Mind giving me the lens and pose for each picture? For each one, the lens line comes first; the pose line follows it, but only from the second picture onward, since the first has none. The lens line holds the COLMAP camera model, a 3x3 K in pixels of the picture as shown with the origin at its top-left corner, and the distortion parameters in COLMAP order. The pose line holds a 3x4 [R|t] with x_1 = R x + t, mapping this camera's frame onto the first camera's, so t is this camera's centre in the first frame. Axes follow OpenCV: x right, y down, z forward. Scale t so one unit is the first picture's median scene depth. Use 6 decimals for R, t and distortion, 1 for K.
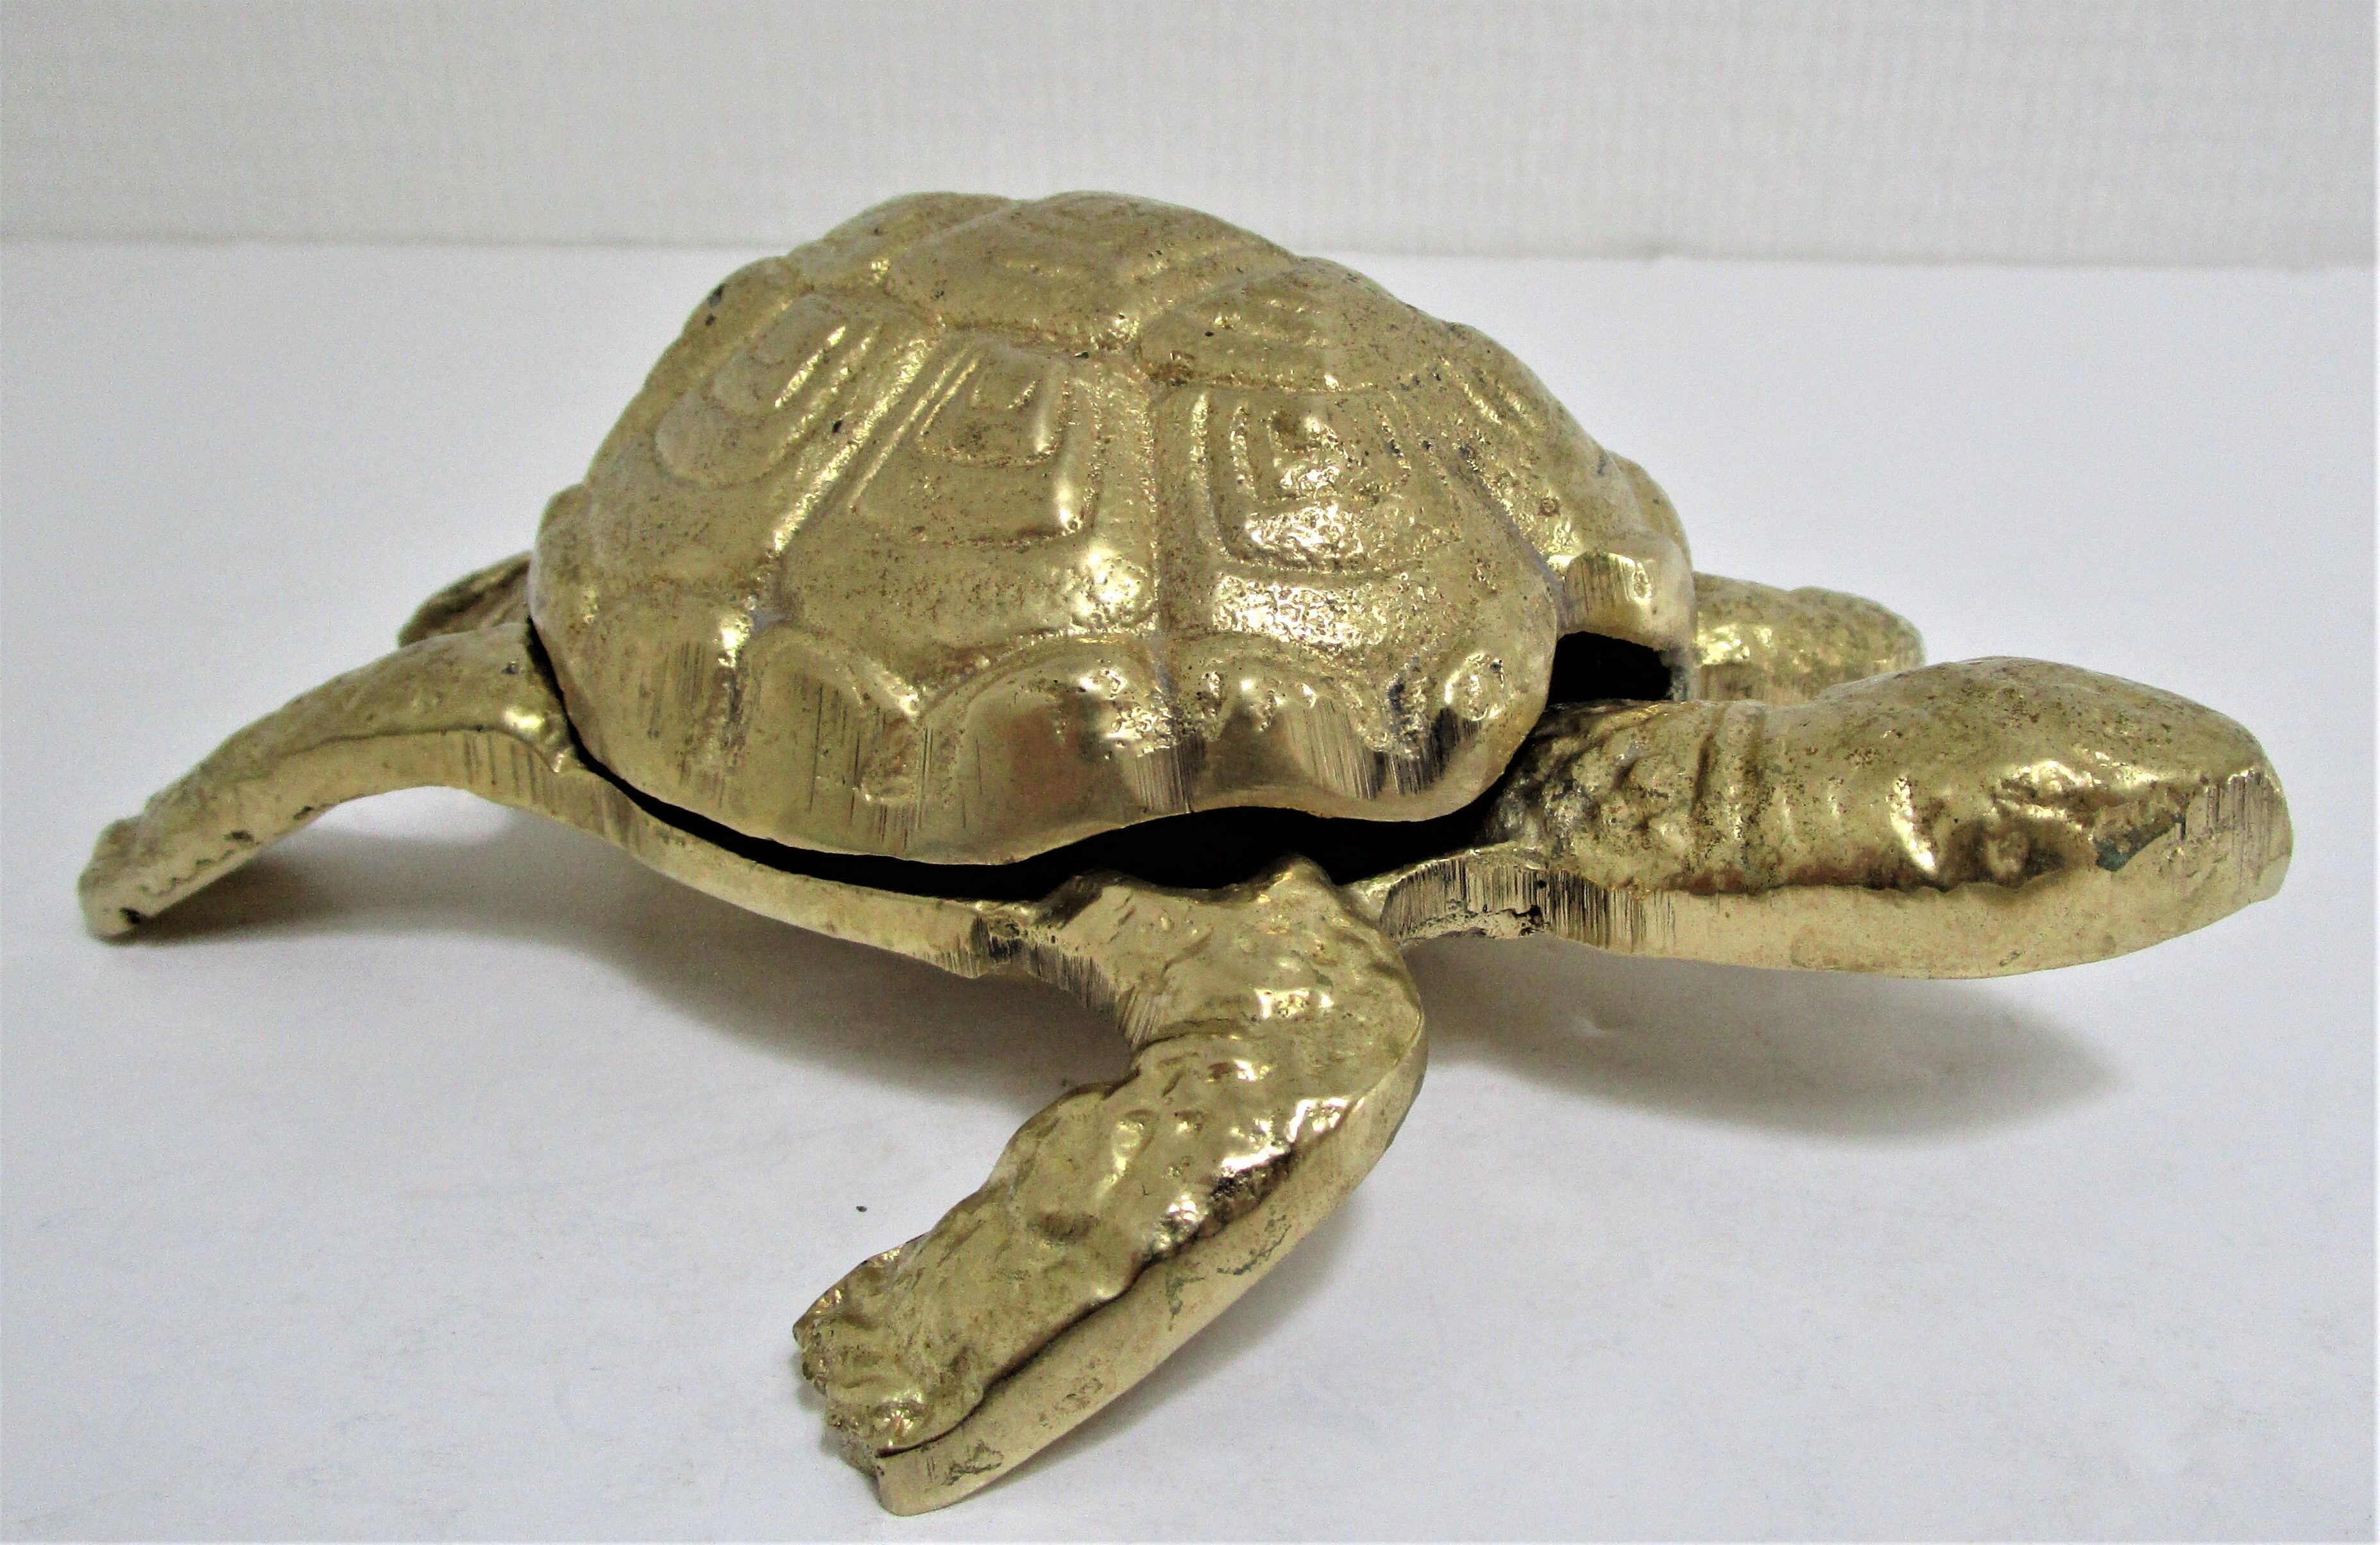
lens RADIAL K [[2013.1, 0, 1192.3], [0, 2013.1, 772.6], [0, 0, 1]] dist [-0.011897, 0.018477]
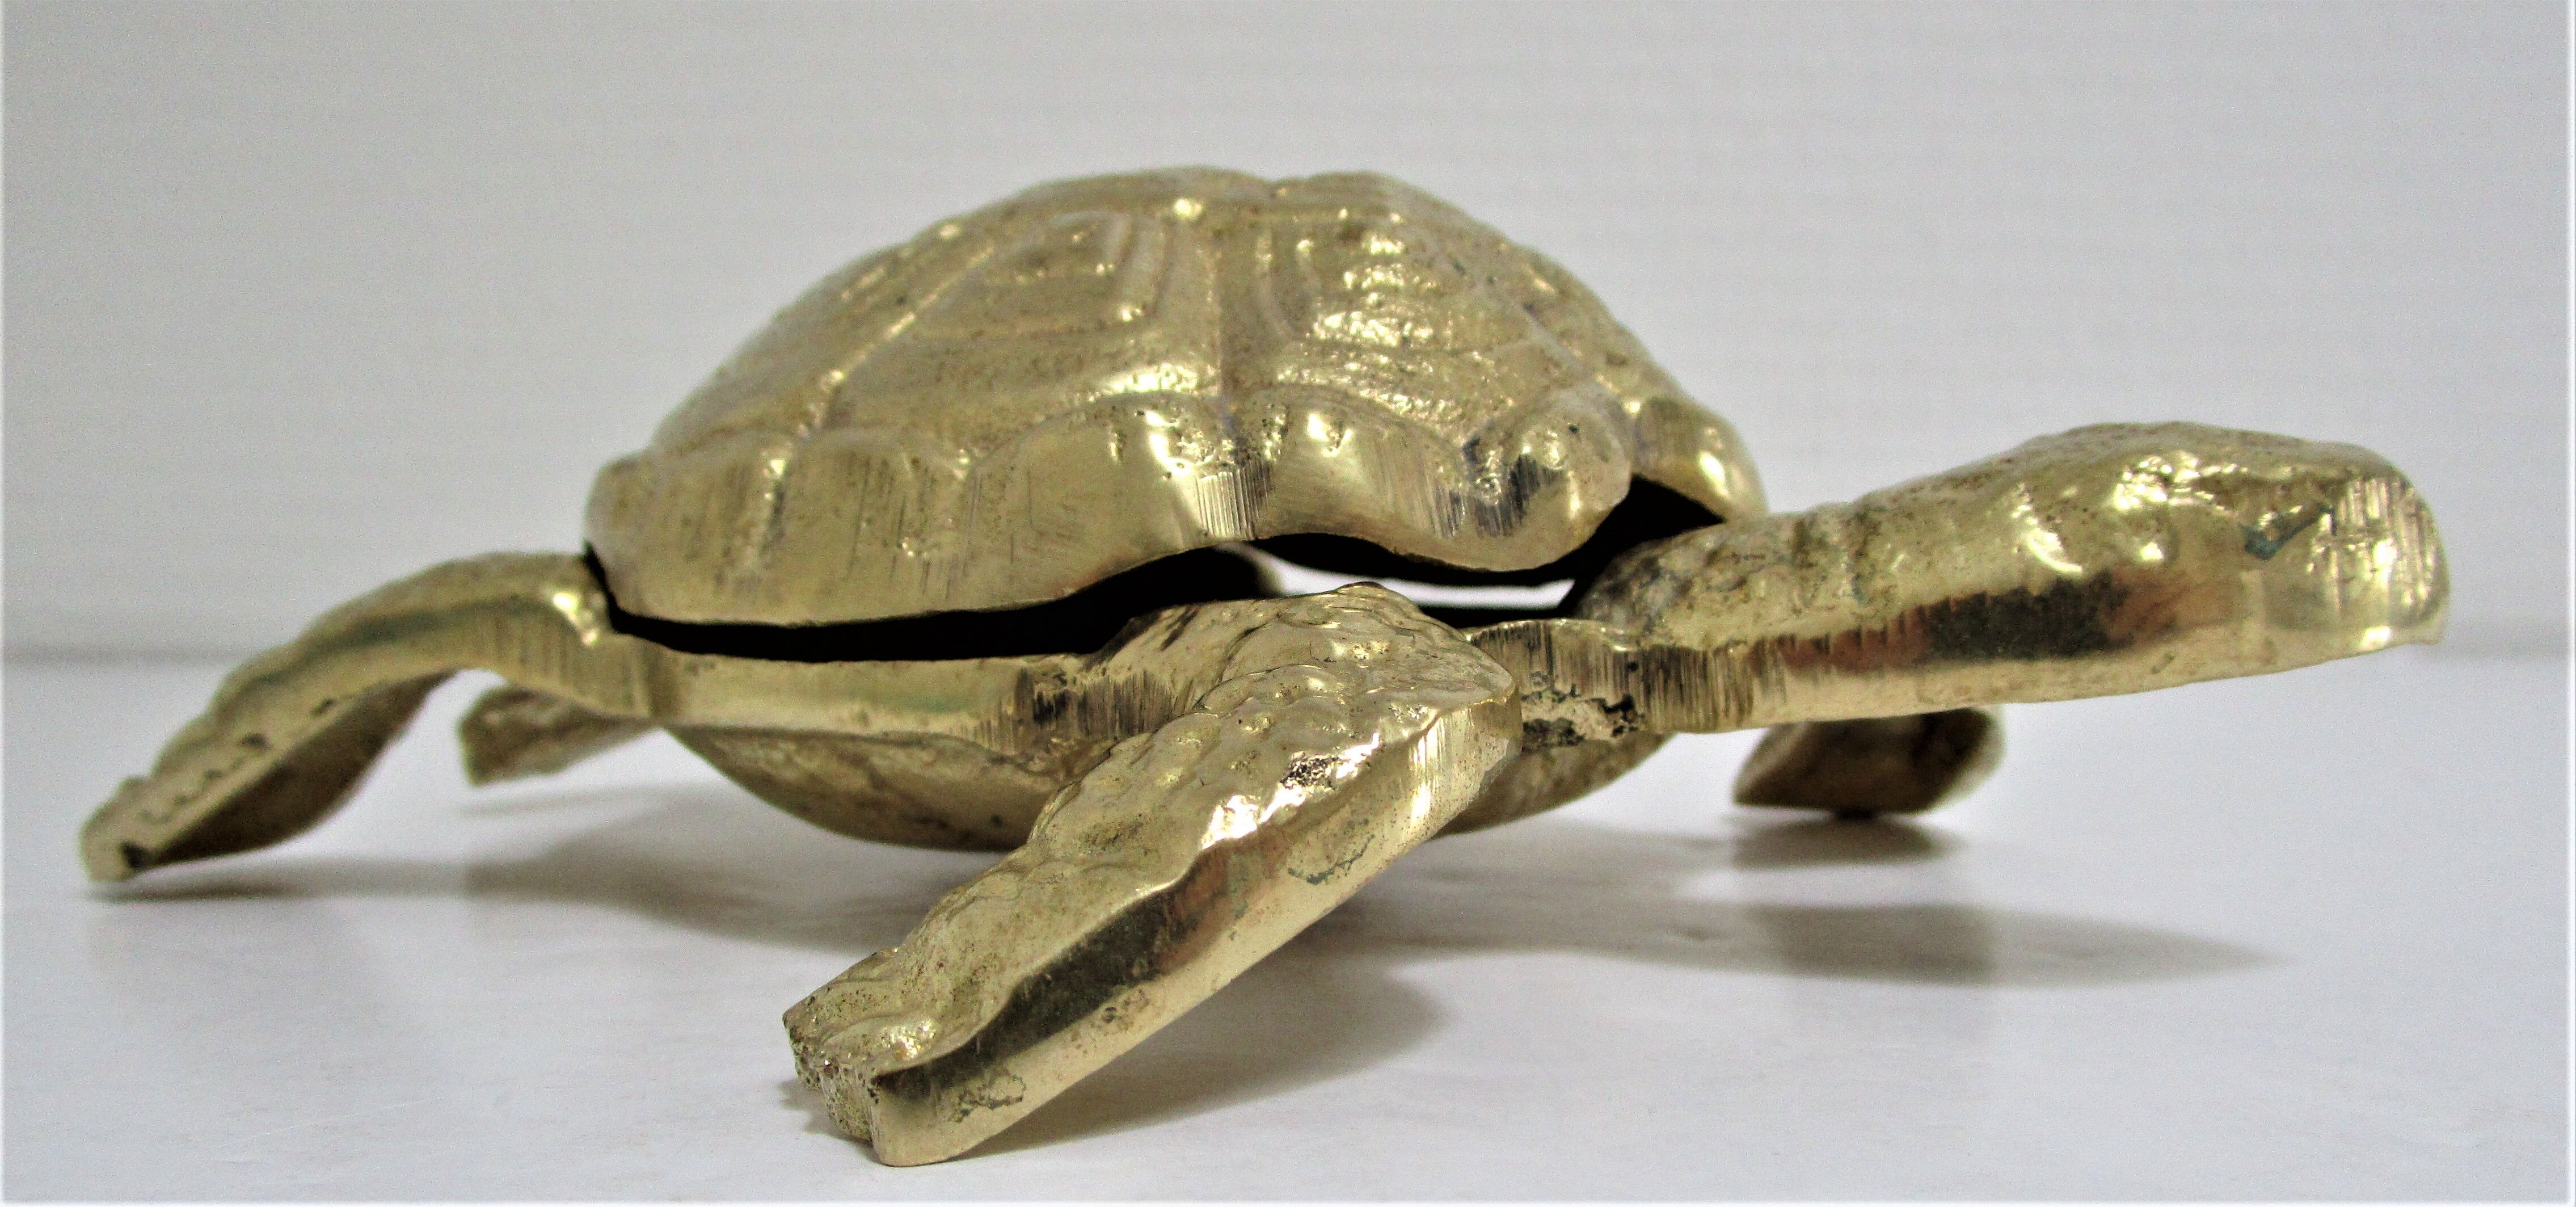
lens RADIAL K [[1902.1, 0, 1223.8], [0, 1902.1, 588.4], [0, 0, 1]] dist [-0.009790, -0.011968]
pose [[0.999916, 0.005511, -0.011761, -0.004412], [-0.008725, 0.955785, -0.293935, 0.281080], [0.009621, 0.294013, 0.955753, 0.154528]]
